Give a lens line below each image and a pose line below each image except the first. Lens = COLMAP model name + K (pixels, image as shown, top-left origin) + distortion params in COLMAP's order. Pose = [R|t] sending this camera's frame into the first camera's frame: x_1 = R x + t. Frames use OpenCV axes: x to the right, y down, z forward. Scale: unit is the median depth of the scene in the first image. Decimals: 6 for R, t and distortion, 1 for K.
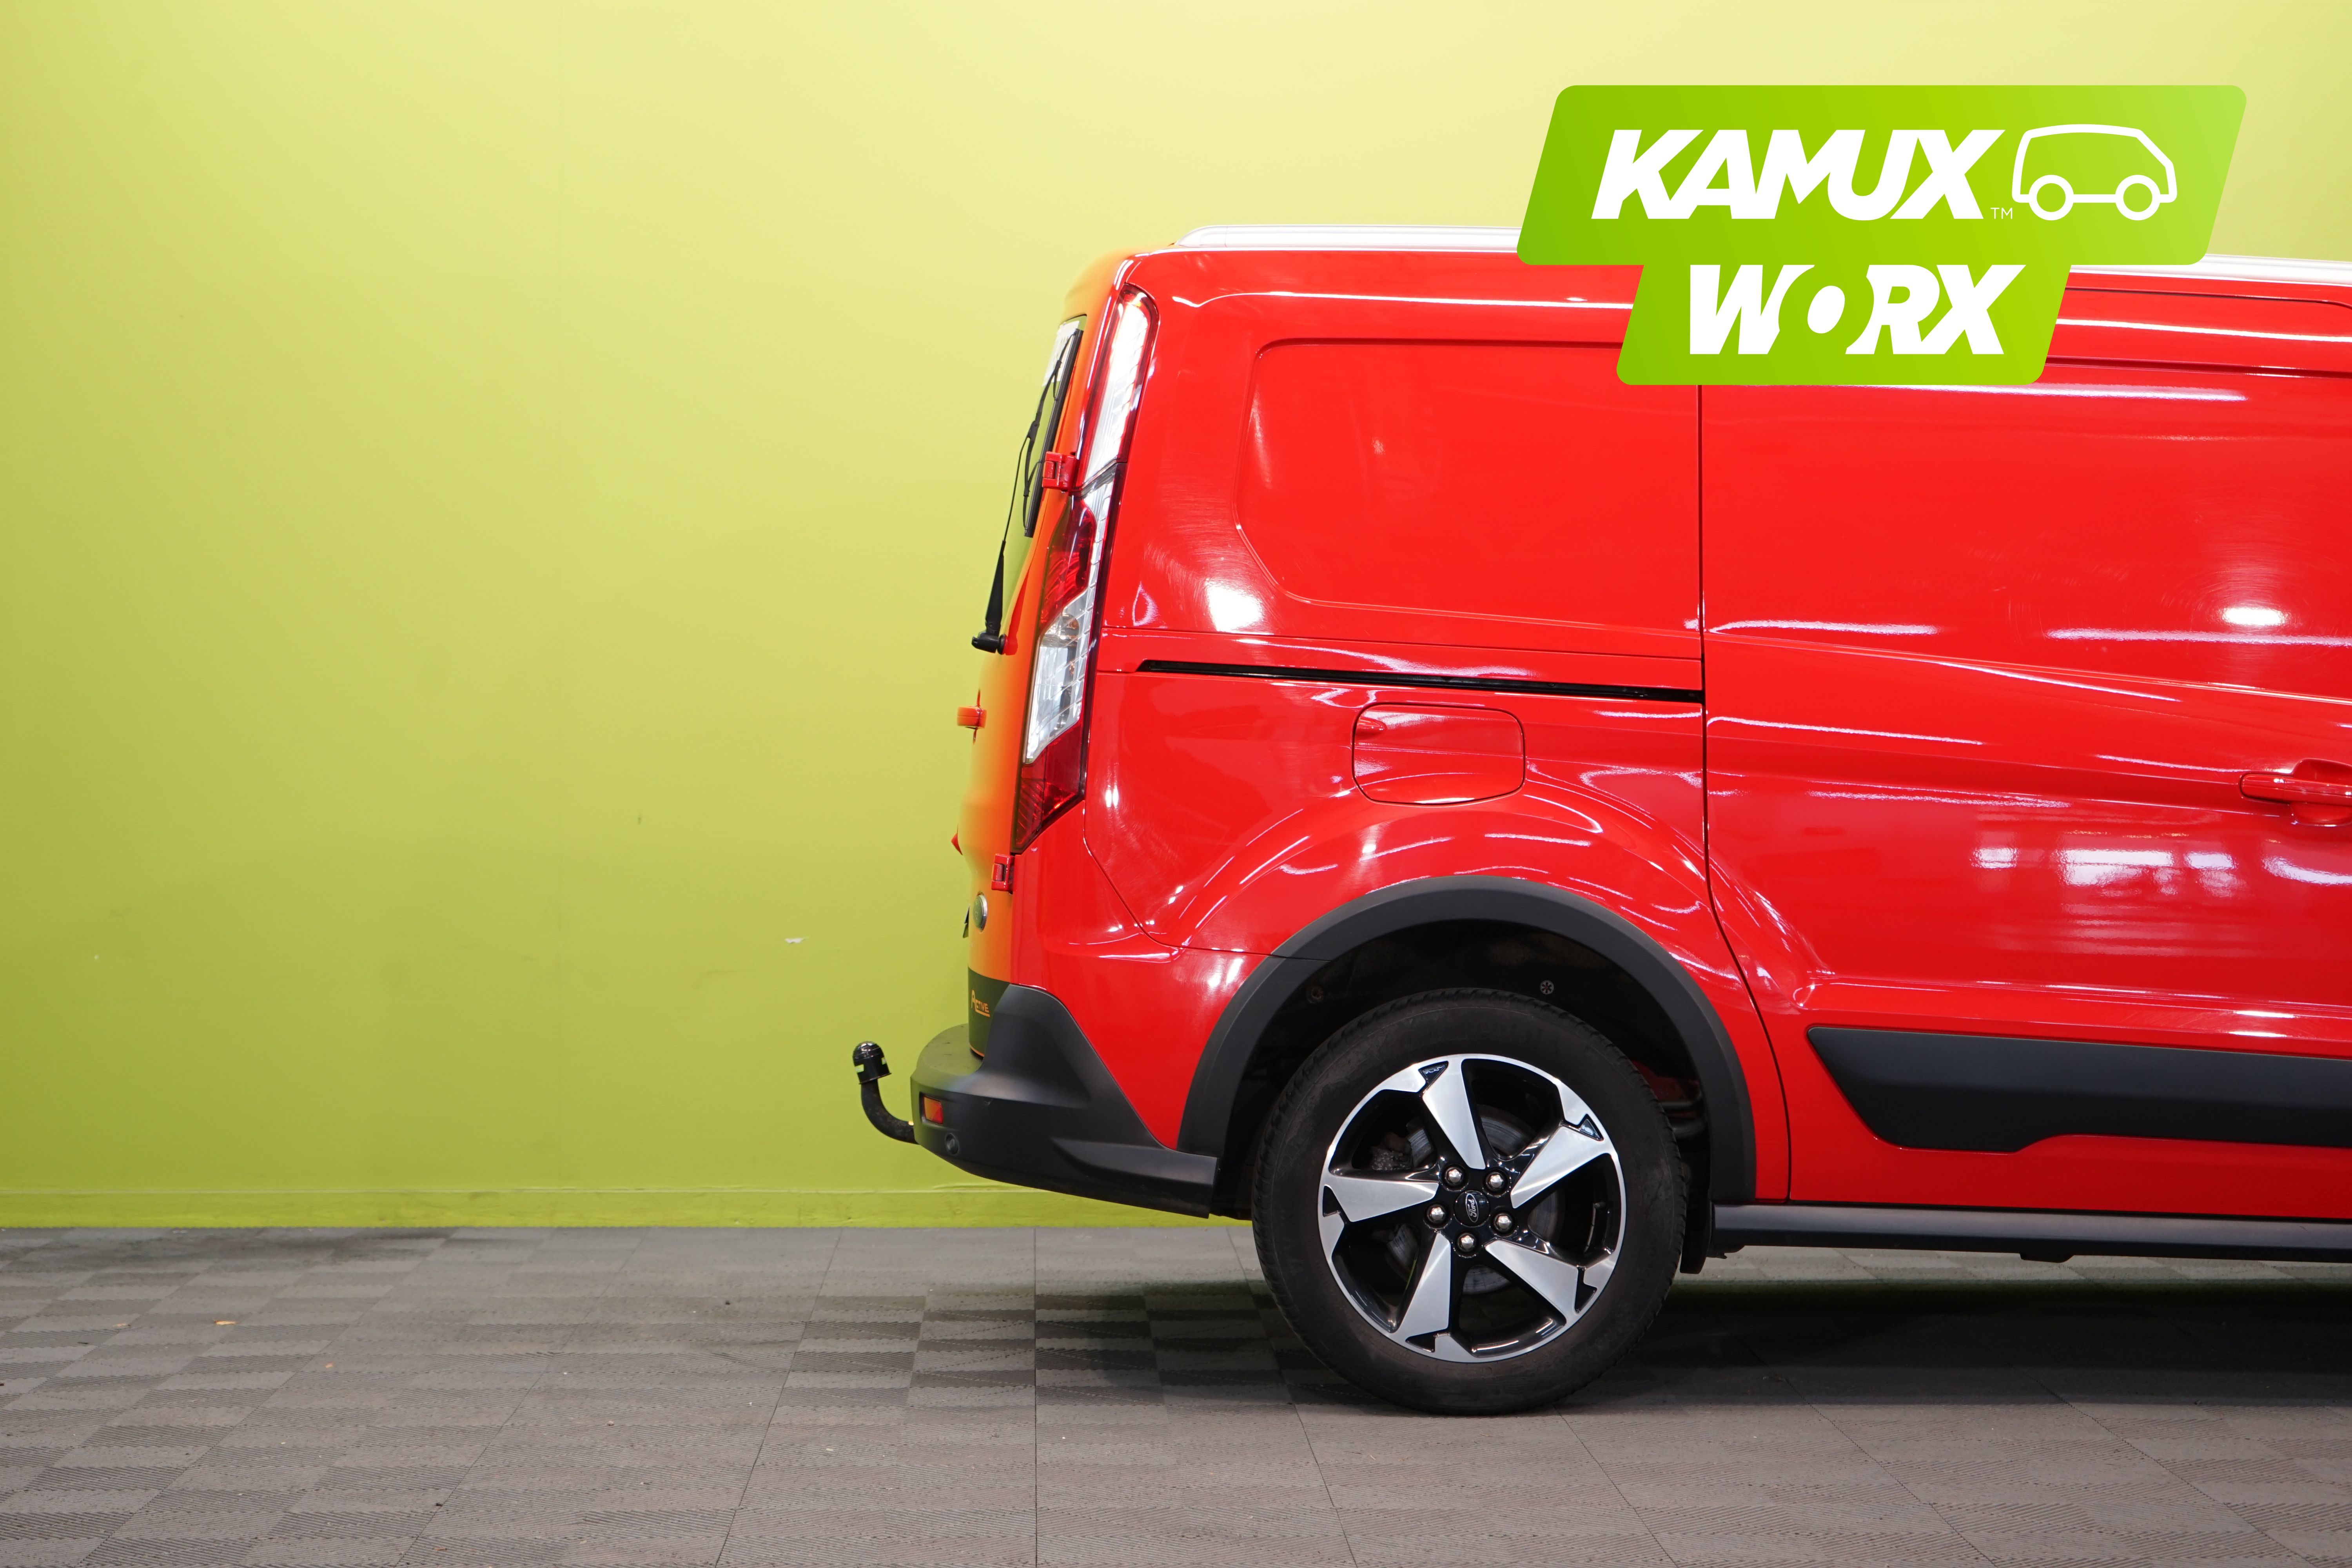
lens RADIAL K [[5121.6, 0, 1183.4], [0, 5121.6, 779.8], [0, 0, 1]] dist [-0.002647, 0.000000]
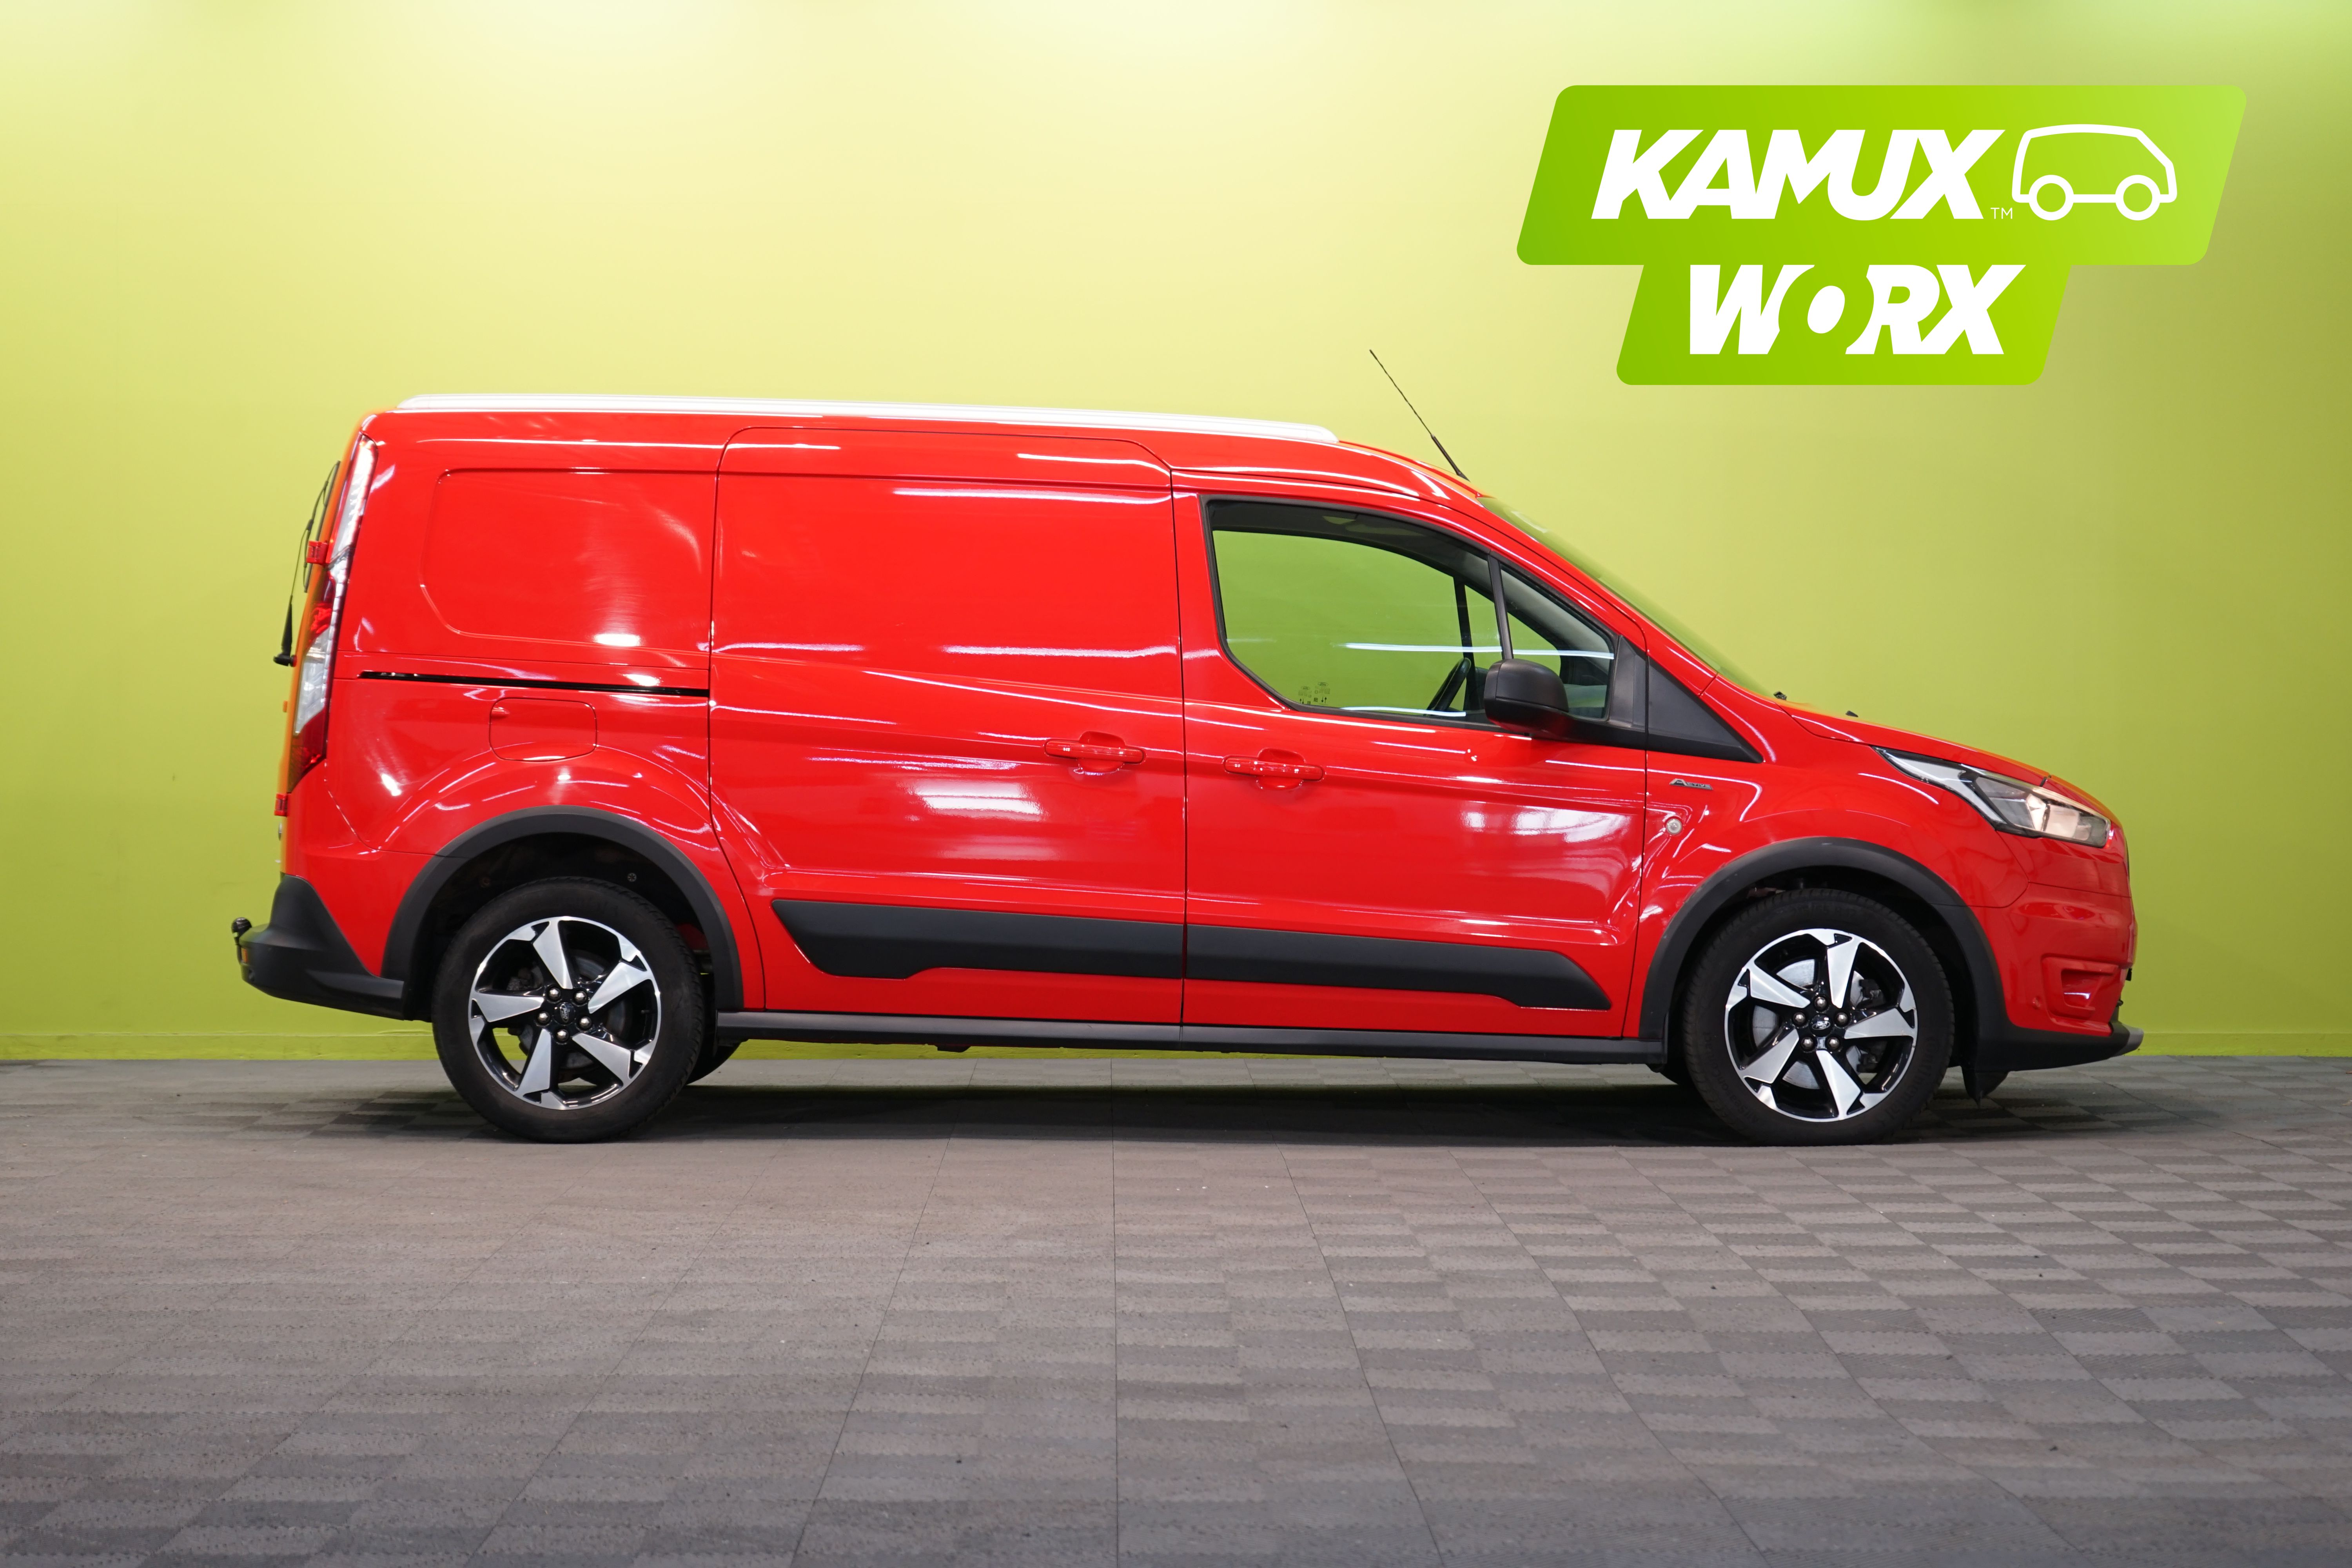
lens RADIAL K [[5121.6, 0, 1181.9], [0, 5121.6, 788.8], [0, 0, 1]] dist [-0.002647, 0.000000]
pose [[0.999847, -0.000752, -0.017457, 0.276451], [0.000832, 0.999989, 0.004575, 0.006270], [0.017454, -0.004589, 0.999837, -0.594776]]
